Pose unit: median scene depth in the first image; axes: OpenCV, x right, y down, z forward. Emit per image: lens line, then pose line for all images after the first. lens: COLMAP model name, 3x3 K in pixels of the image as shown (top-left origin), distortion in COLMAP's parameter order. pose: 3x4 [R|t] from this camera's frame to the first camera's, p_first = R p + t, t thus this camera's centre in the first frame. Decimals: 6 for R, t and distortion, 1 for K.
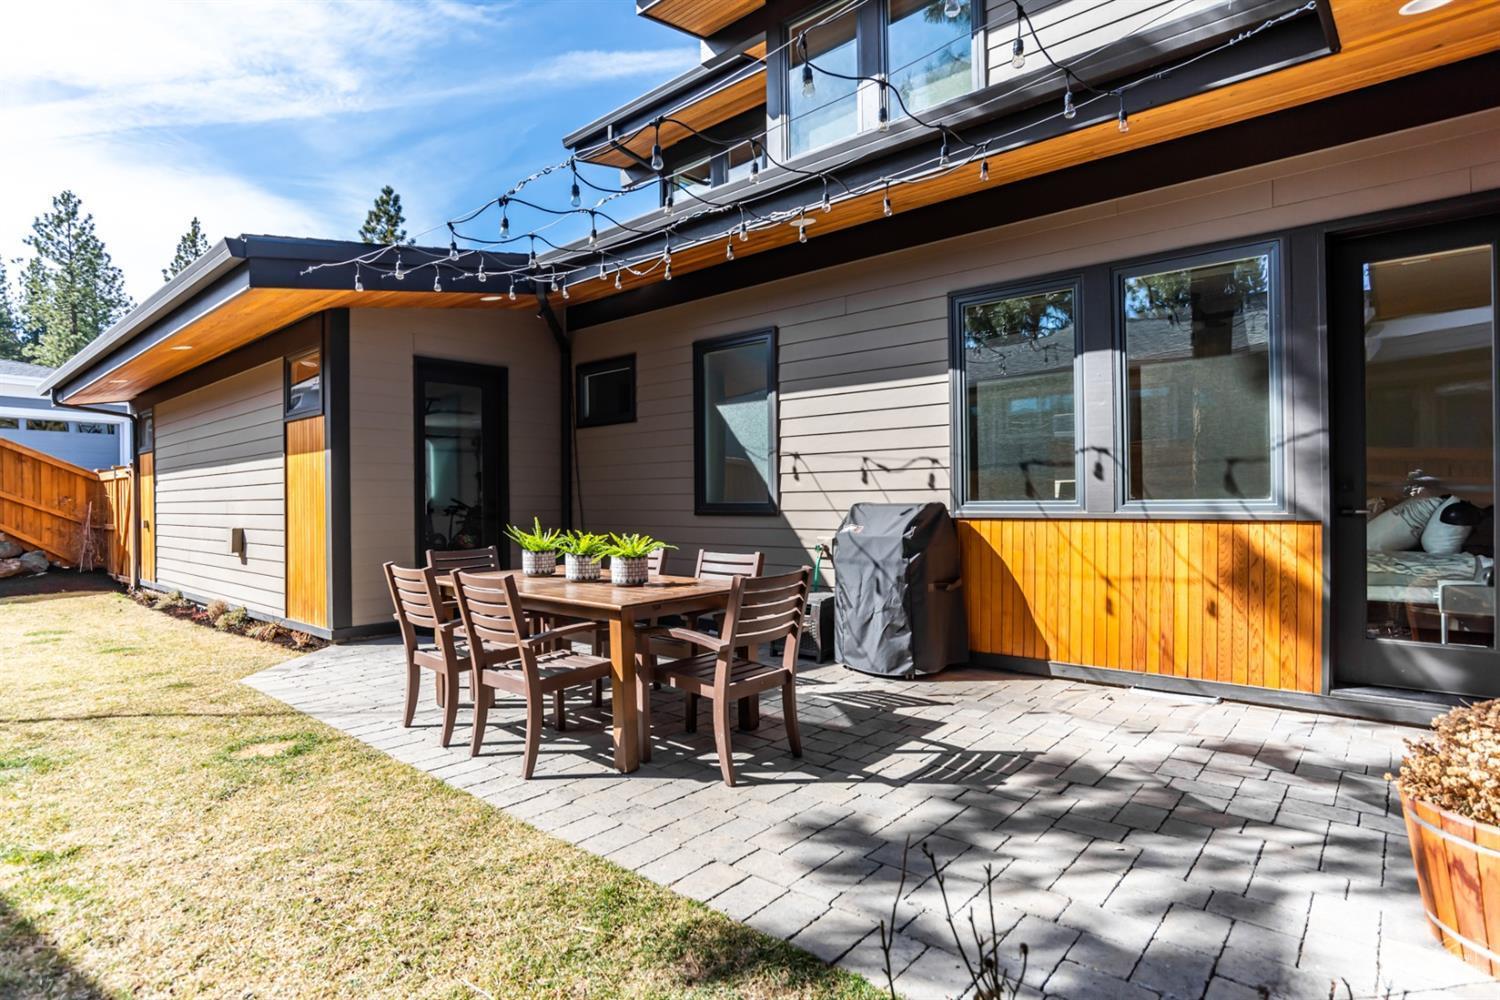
lens RADIAL K [[763.5, 0, 747.0], [0, 763.5, 503.0], [0, 0, 1]] dist [-0.034601, -0.000910]
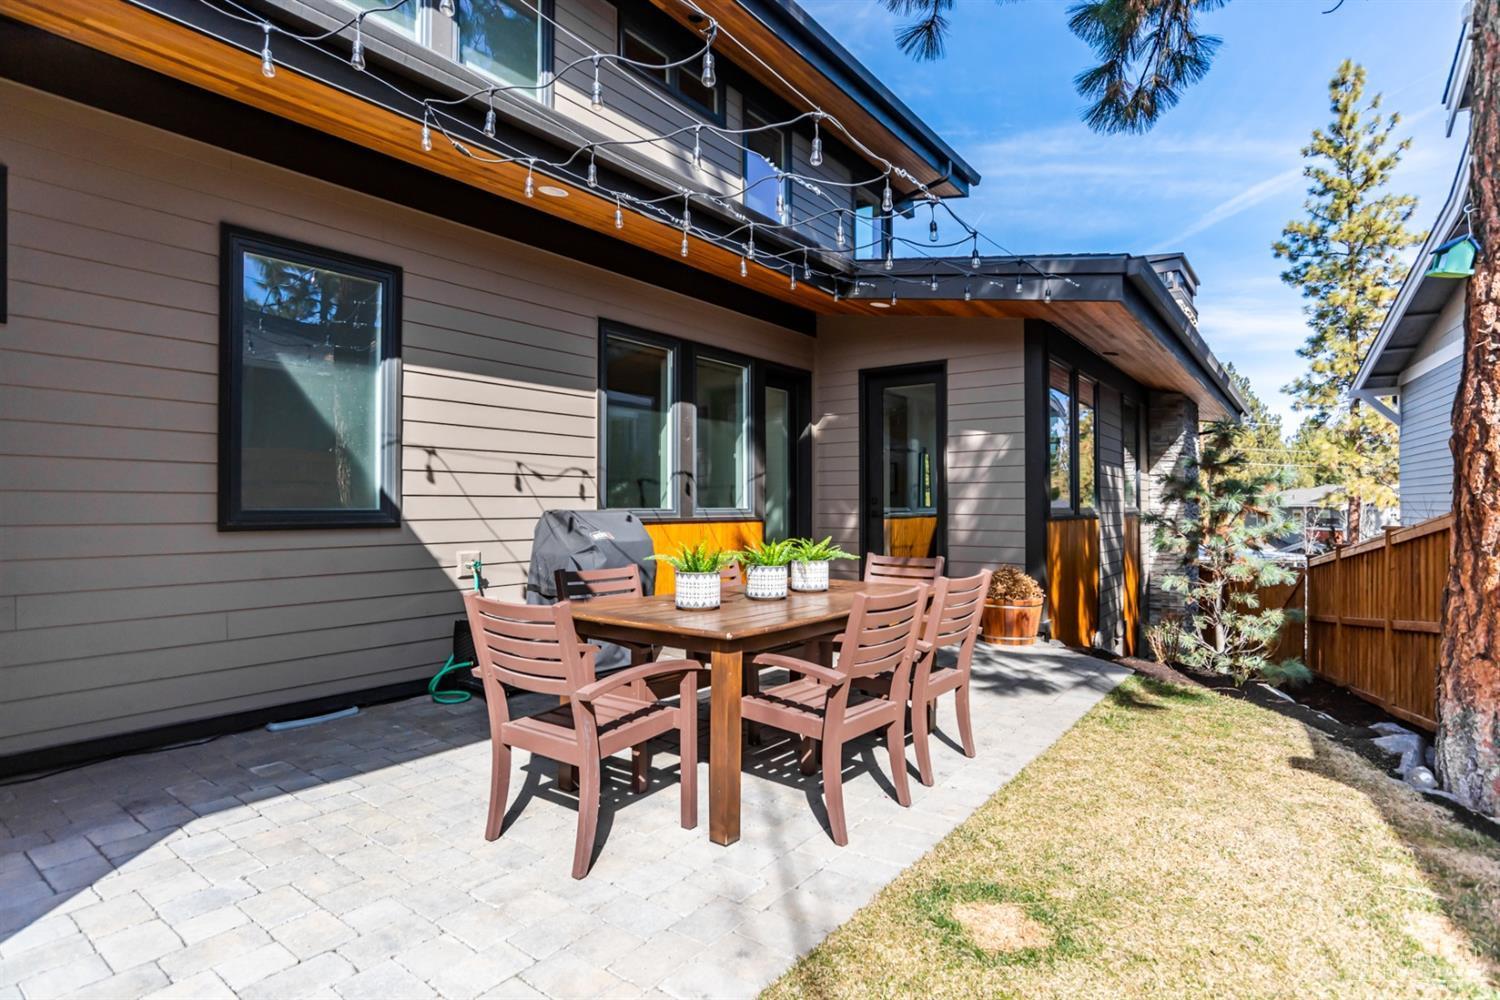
lens RADIAL K [[763.5, 0, 749.2], [0, 763.5, 501.5], [0, 0, 1]] dist [-0.034601, -0.000910]
pose [[-0.082964, 0.004060, 0.996544, -0.729432], [-0.012420, 0.999910, -0.005108, -0.008694], [-0.996475, -0.012801, -0.082906, 0.737957]]
